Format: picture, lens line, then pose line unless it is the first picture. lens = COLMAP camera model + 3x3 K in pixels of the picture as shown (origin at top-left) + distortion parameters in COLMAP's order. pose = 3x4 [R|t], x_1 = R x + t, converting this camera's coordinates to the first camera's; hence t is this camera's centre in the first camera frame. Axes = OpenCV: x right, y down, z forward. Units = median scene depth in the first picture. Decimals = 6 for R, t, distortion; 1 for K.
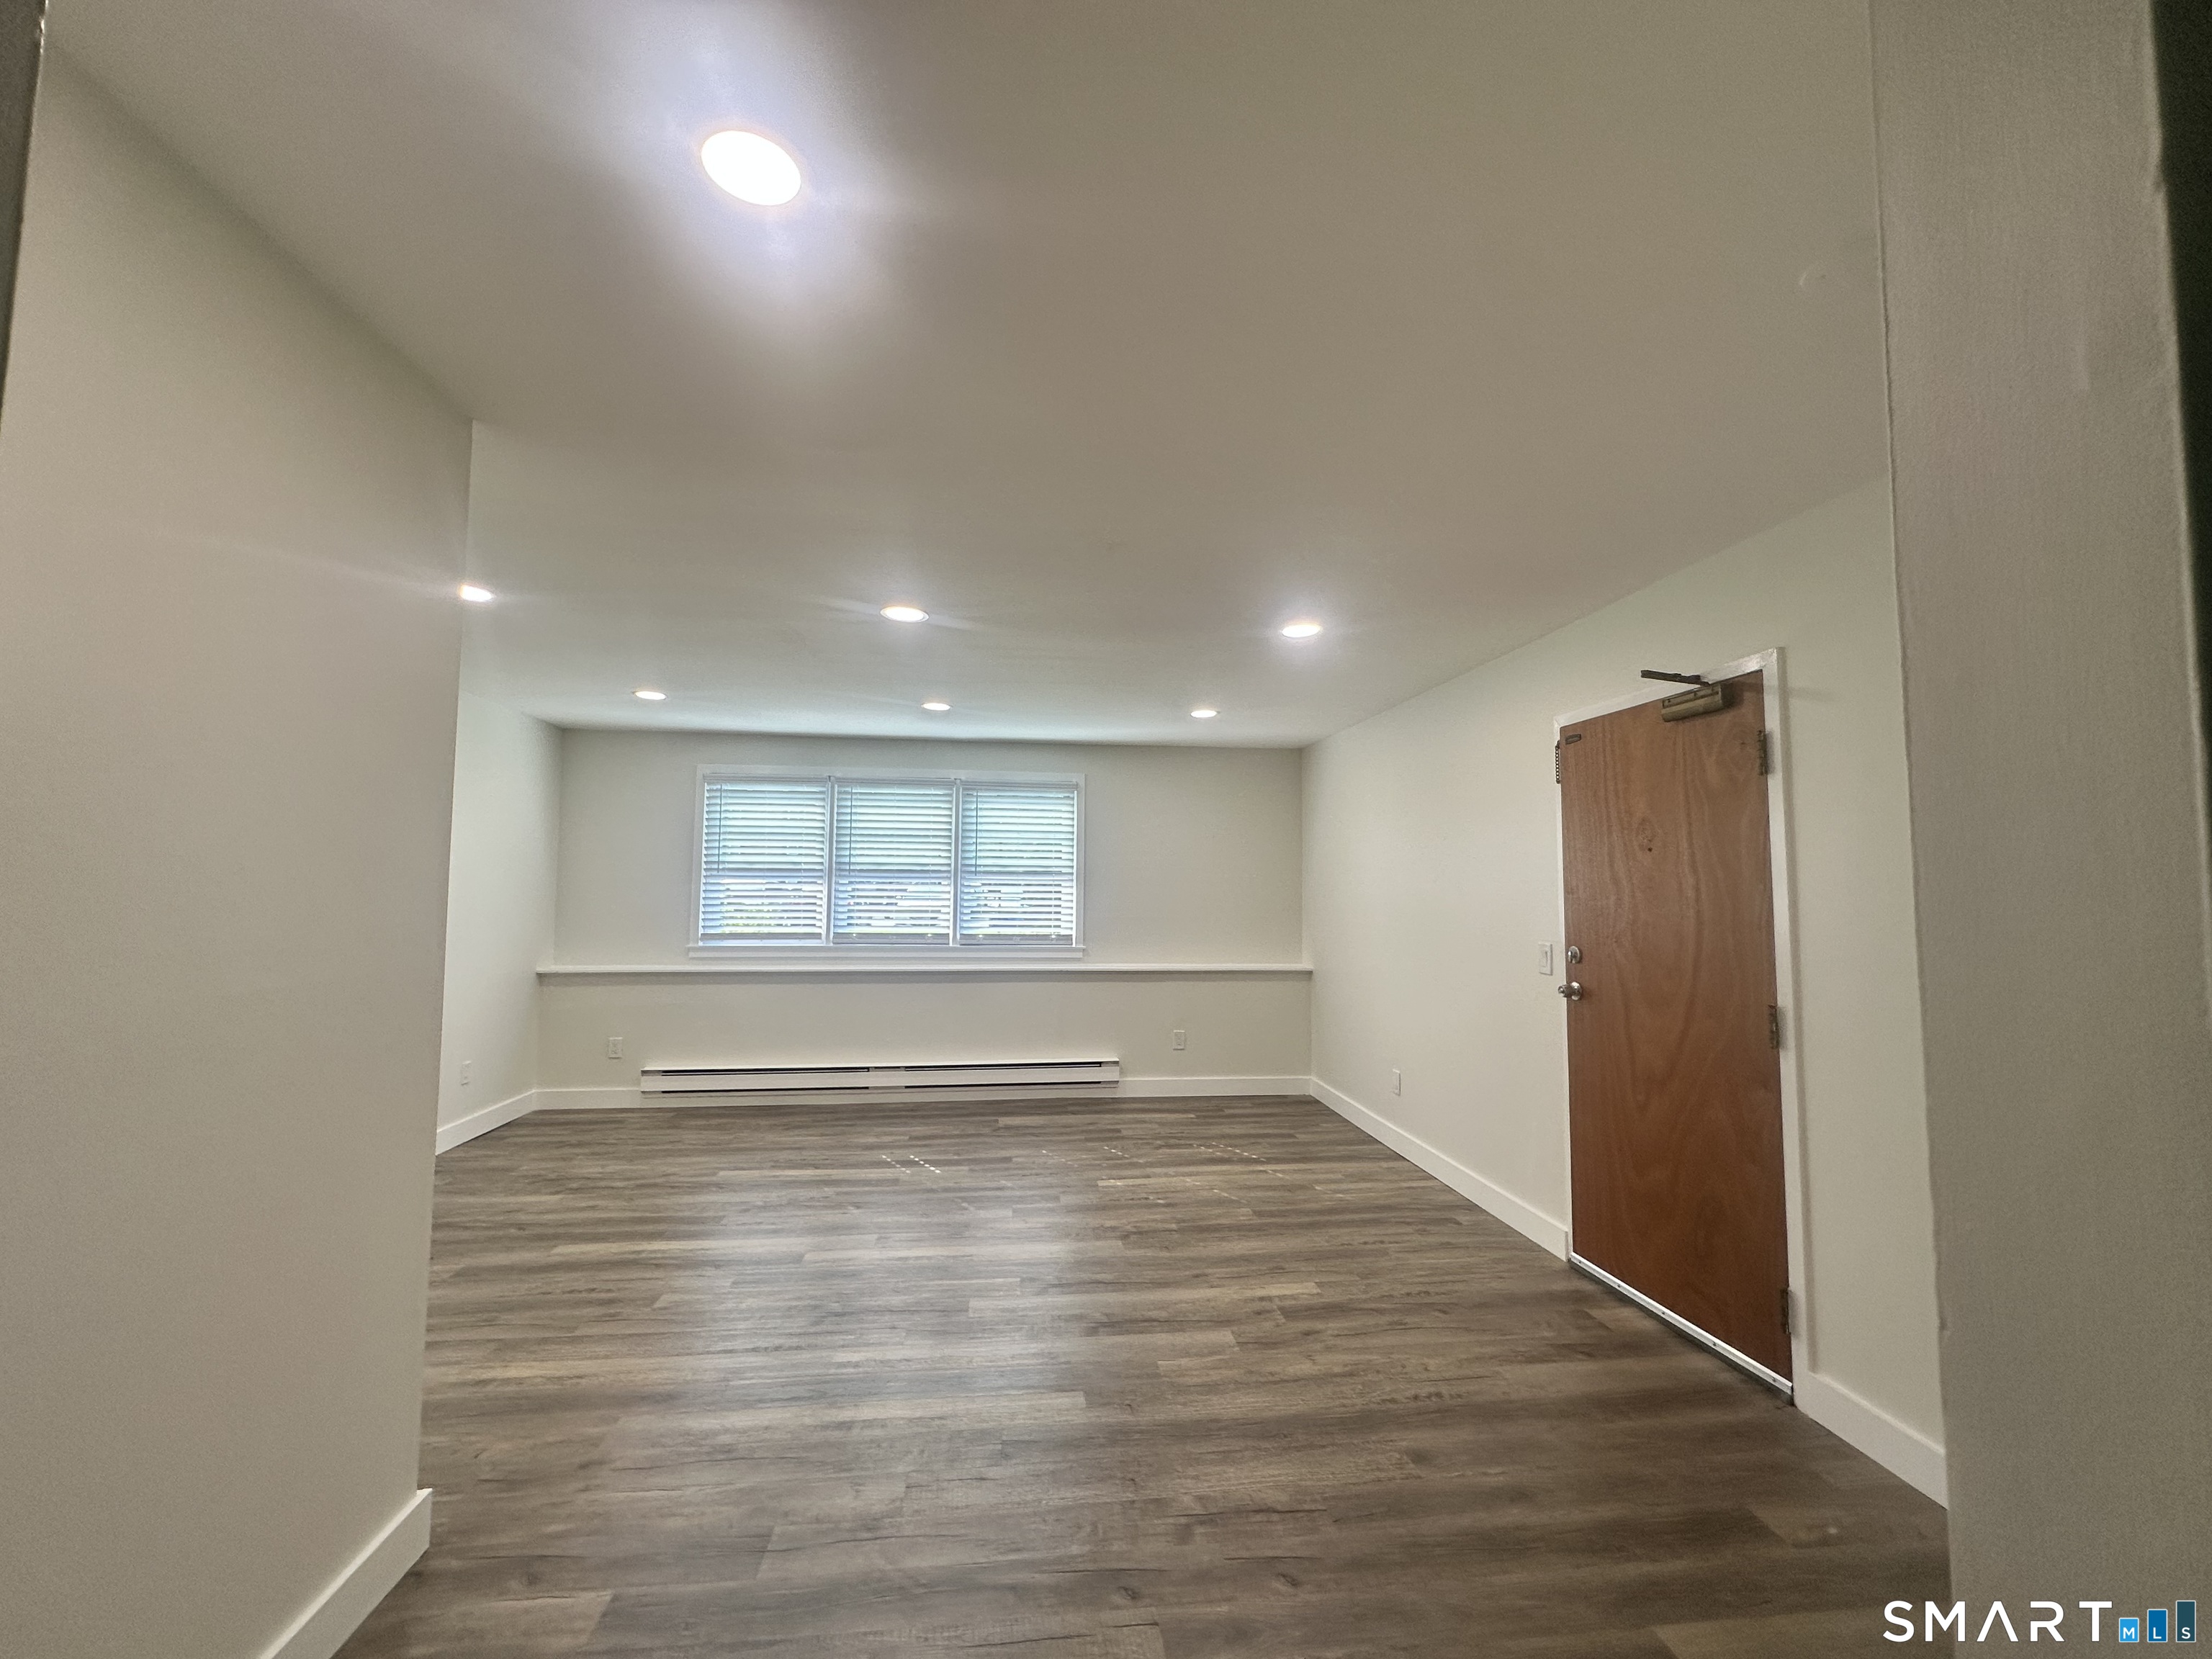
lens RADIAL K [[882.1, 0, 1105.5], [0, 882.1, 832.9], [0, 0, 1]] dist [-0.006862, 0.002013]
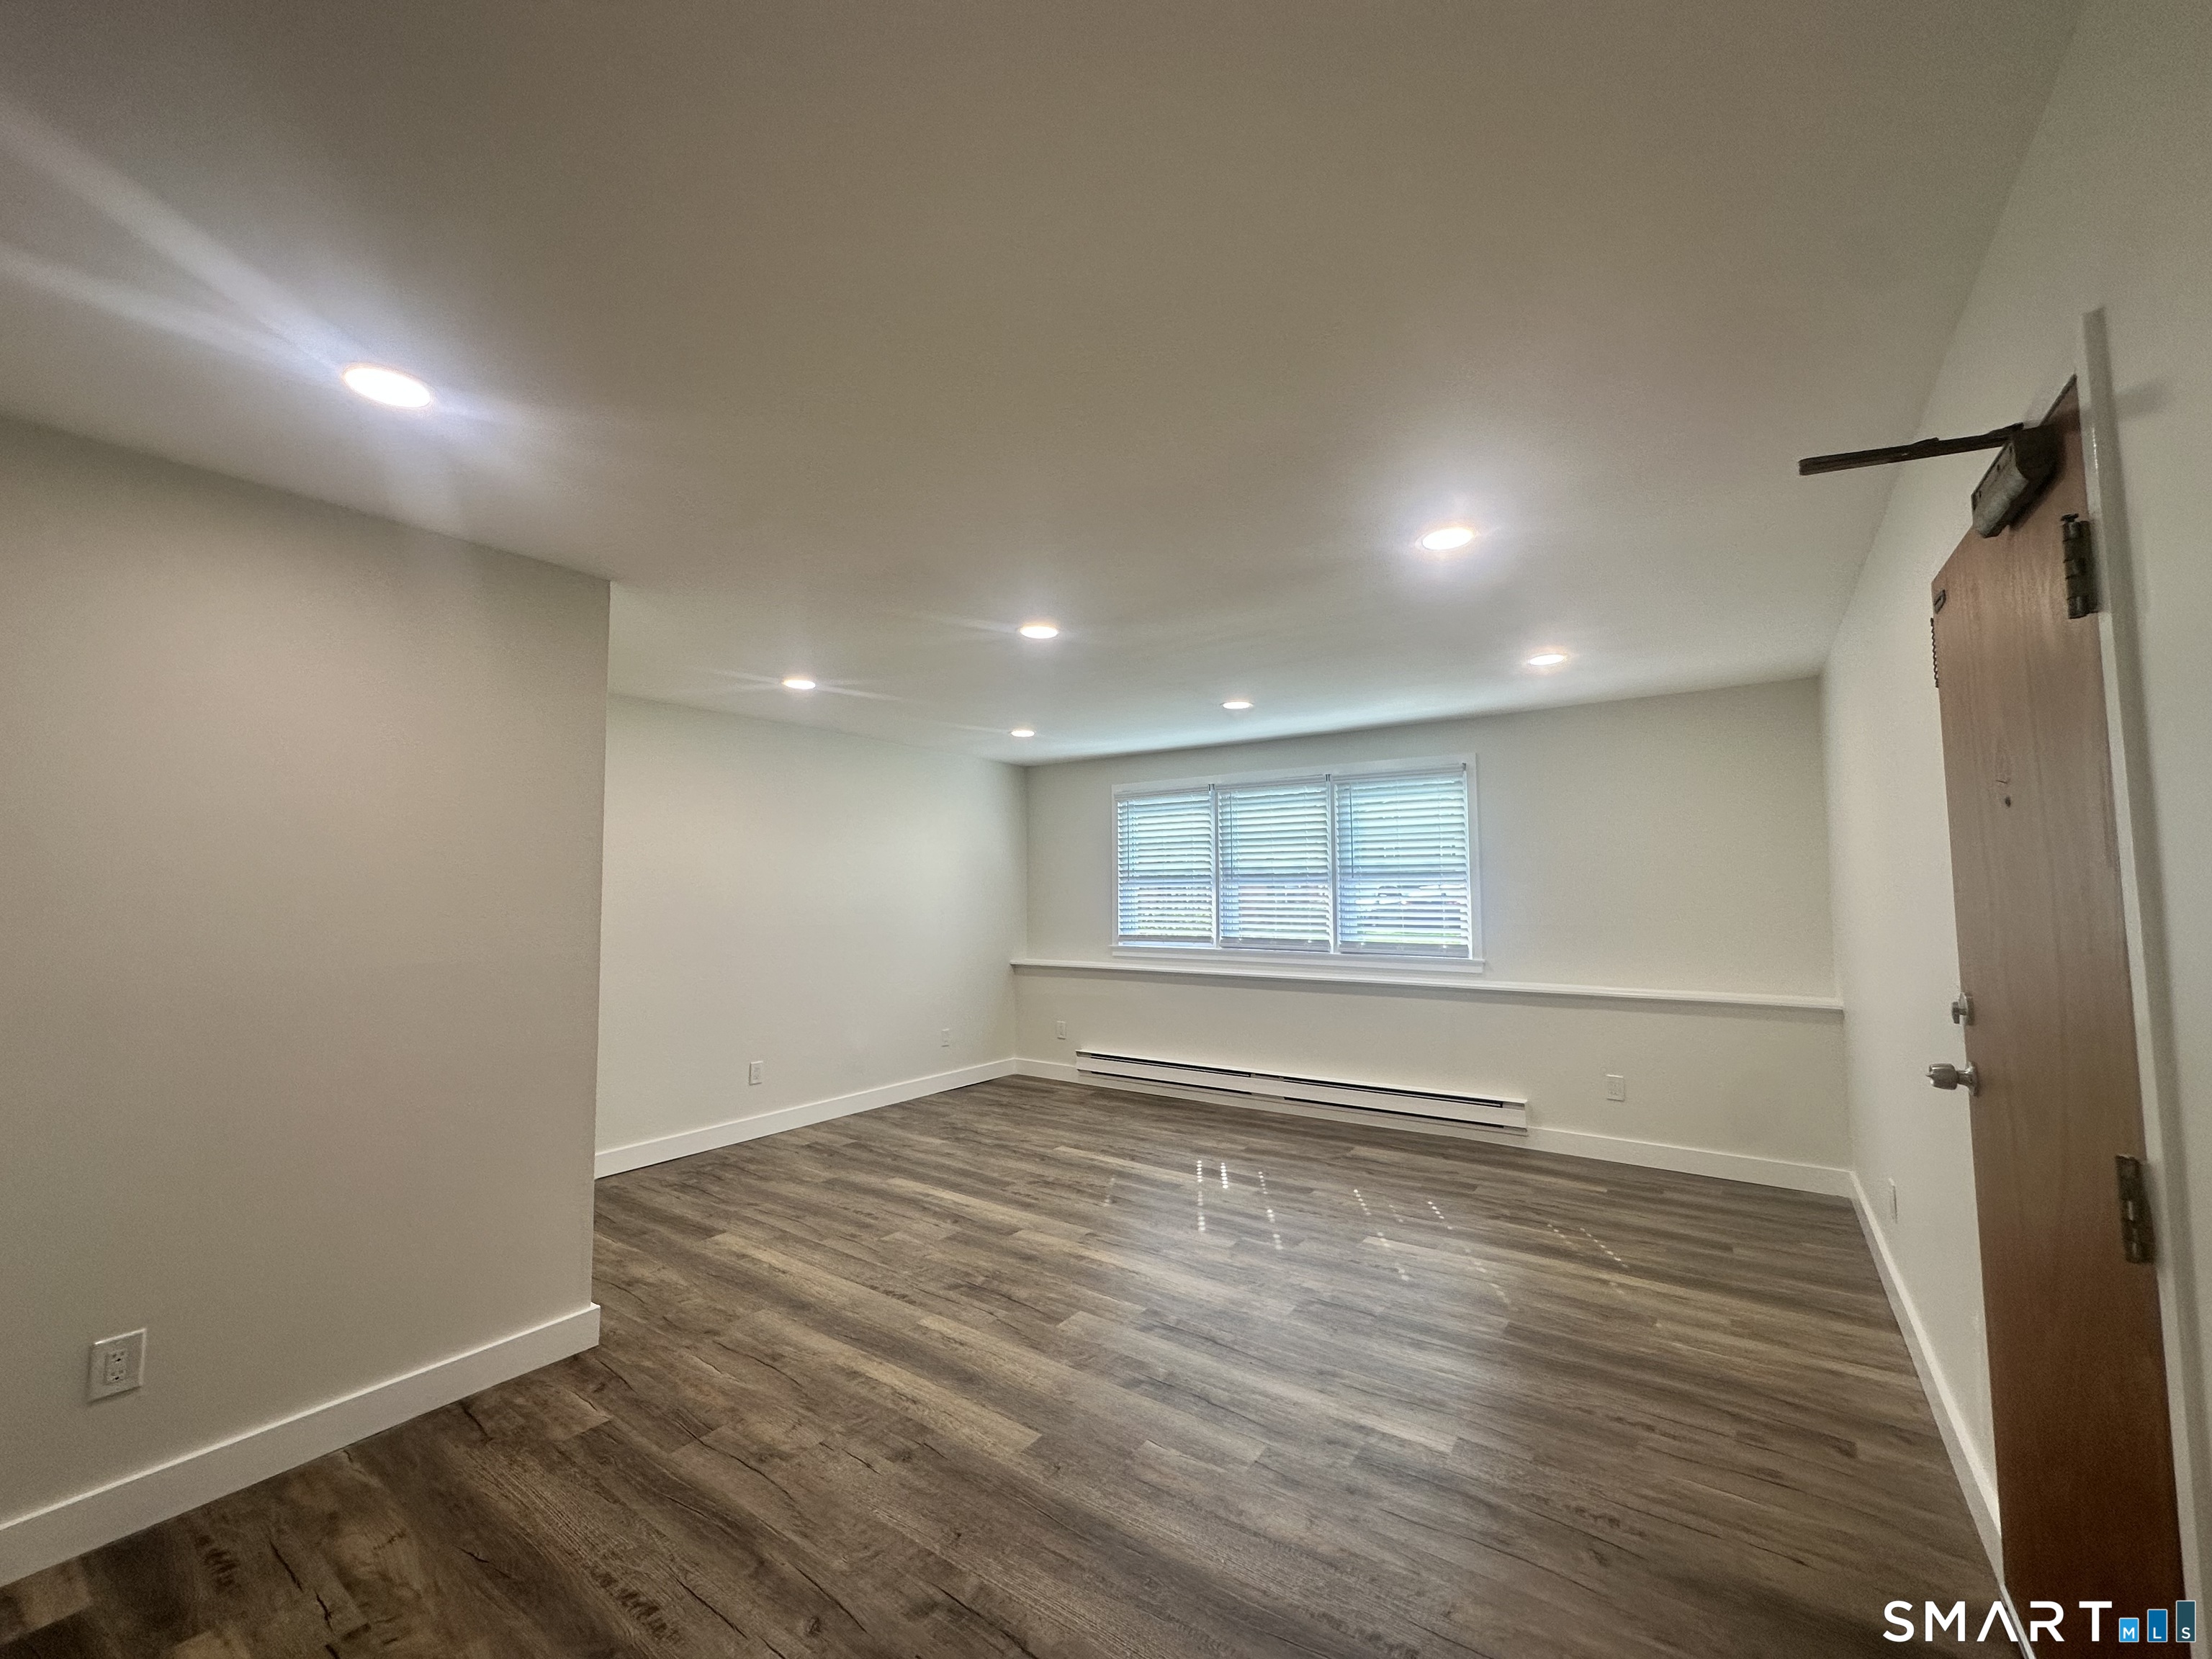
lens RADIAL K [[882.1, 0, 1104.6], [0, 882.1, 832.7], [0, 0, 1]] dist [-0.006862, 0.002013]
pose [[0.740271, -0.057974, -0.669805, 0.407360], [0.056304, 0.998121, -0.024163, 0.013993], [0.669947, -0.019825, 0.742144, 0.216824]]
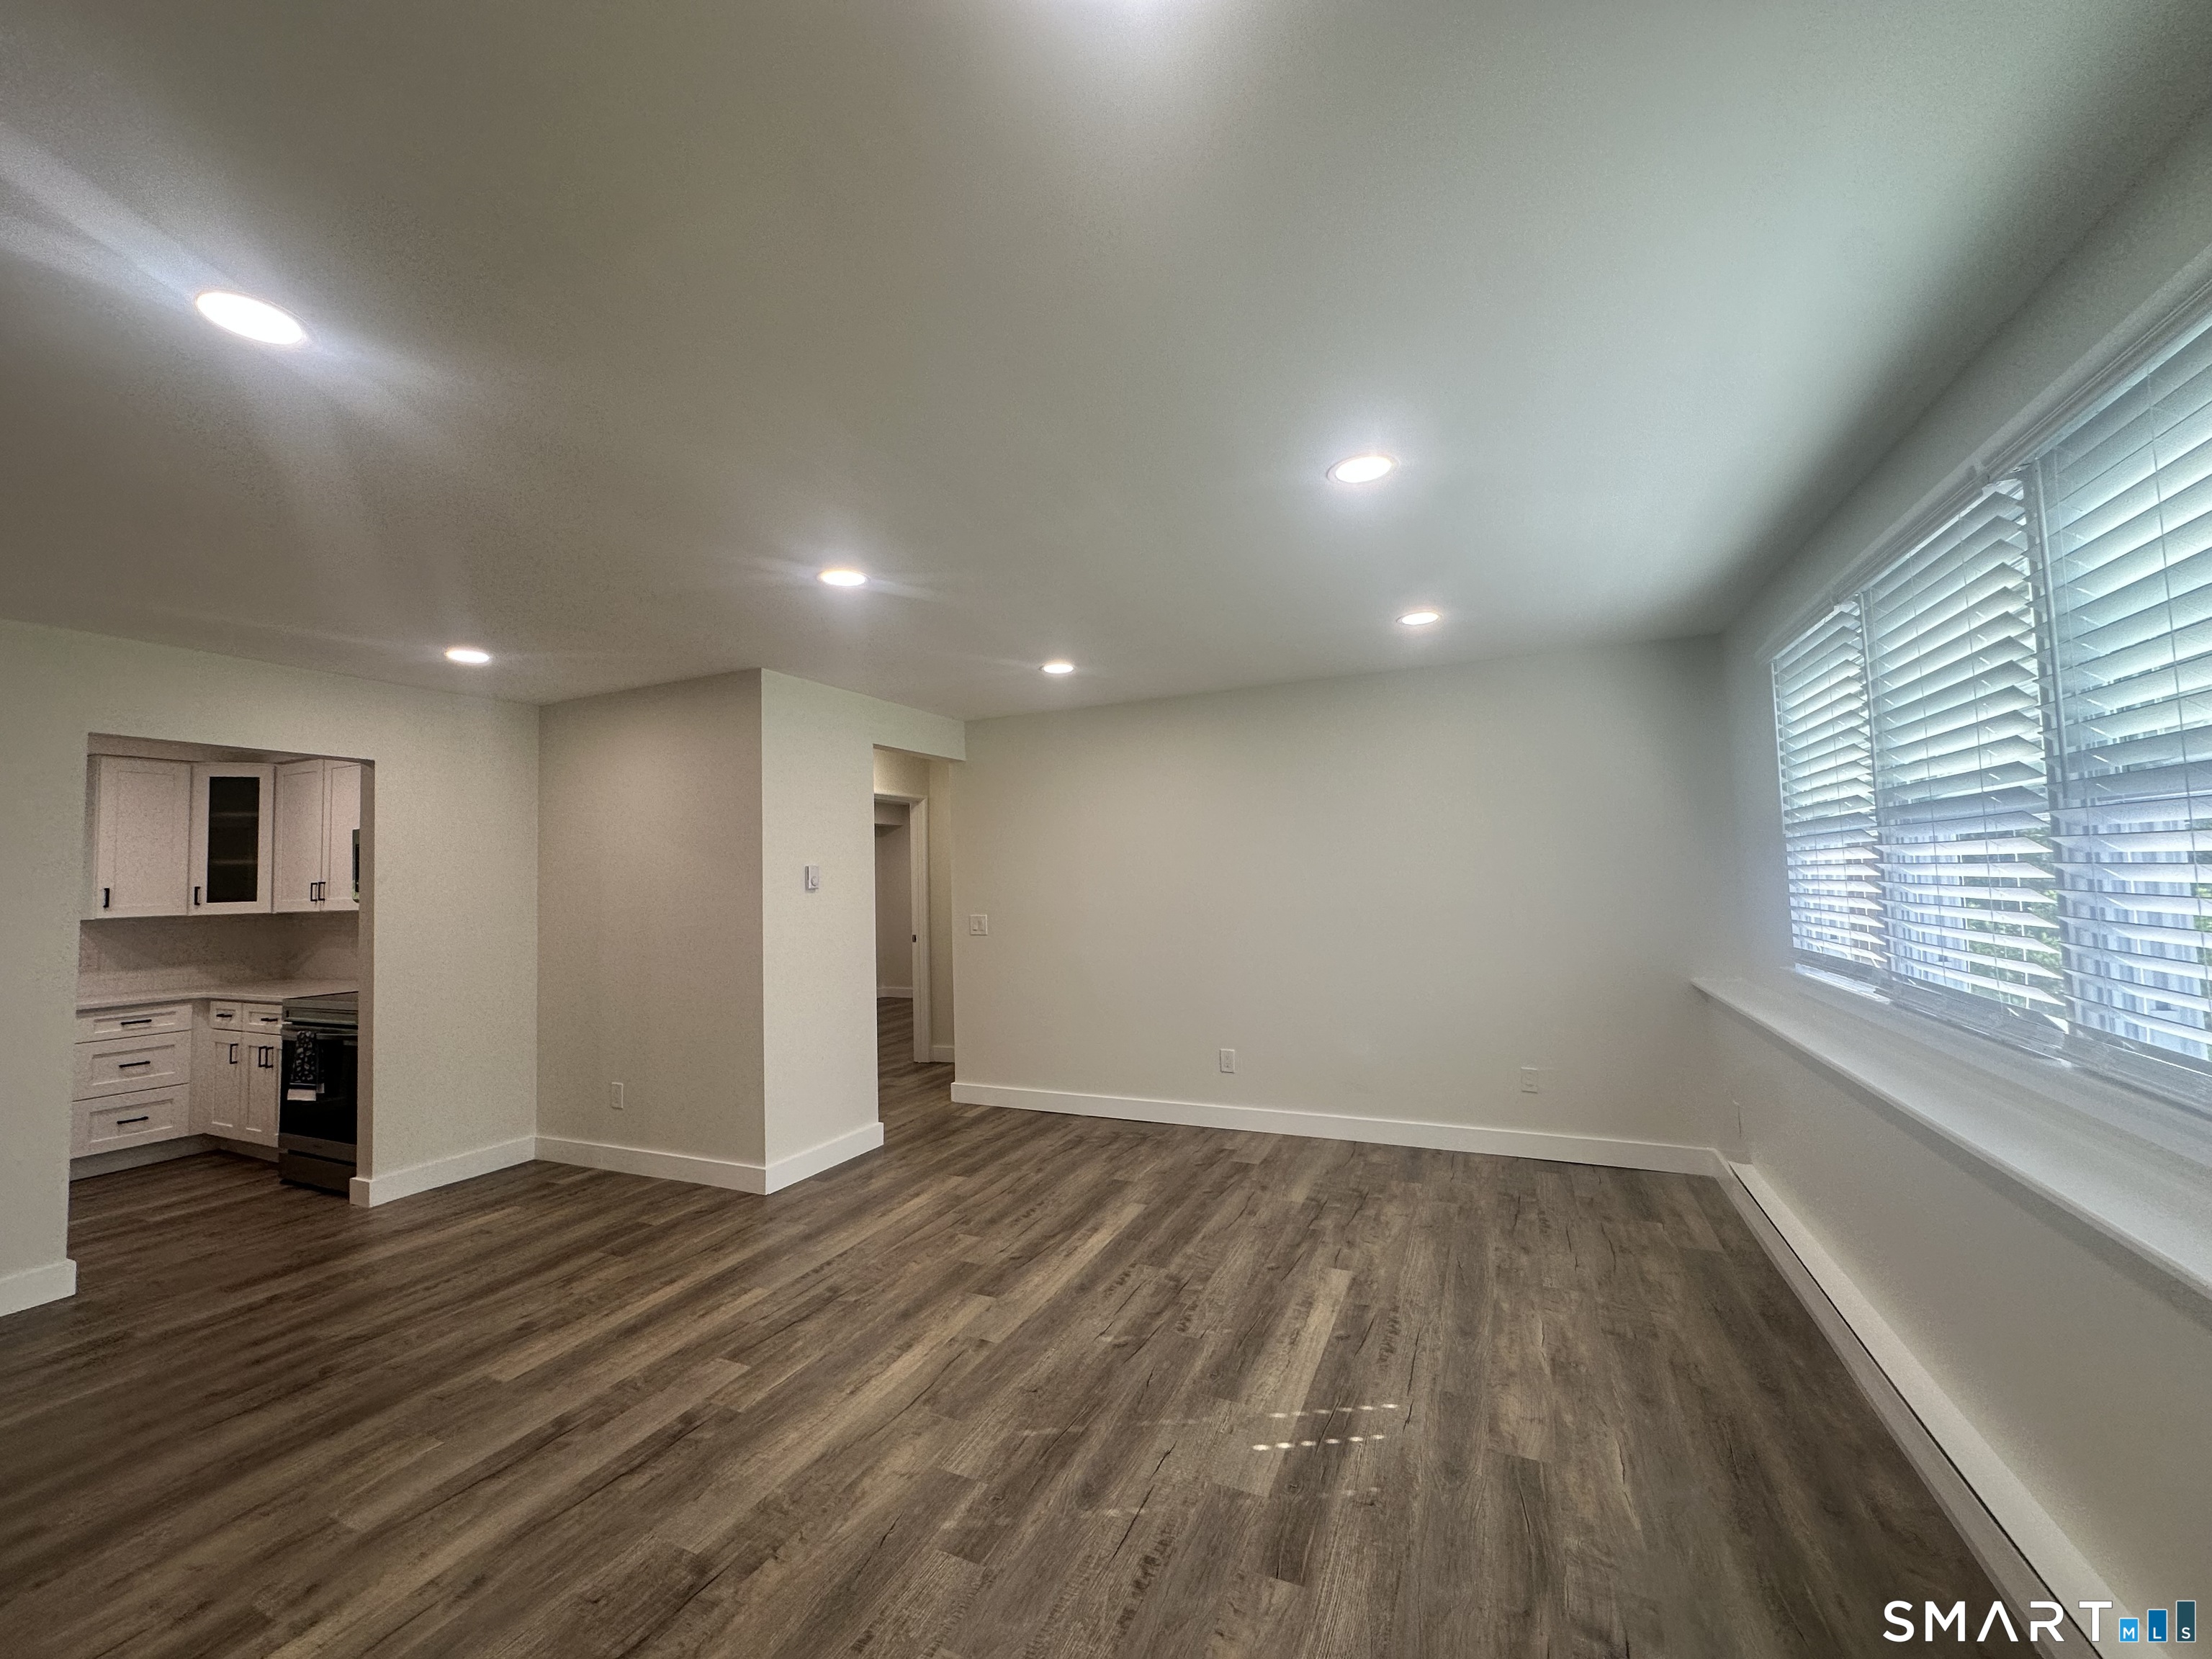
lens RADIAL K [[882.1, 0, 1103.6], [0, 882.1, 829.1], [0, 0, 1]] dist [-0.006862, 0.002013]
pose [[-0.518654, -0.043435, -0.853880, 0.306374], [0.078489, 0.992073, -0.098139, 0.088590], [0.851374, -0.117920, -0.511134, 1.304742]]
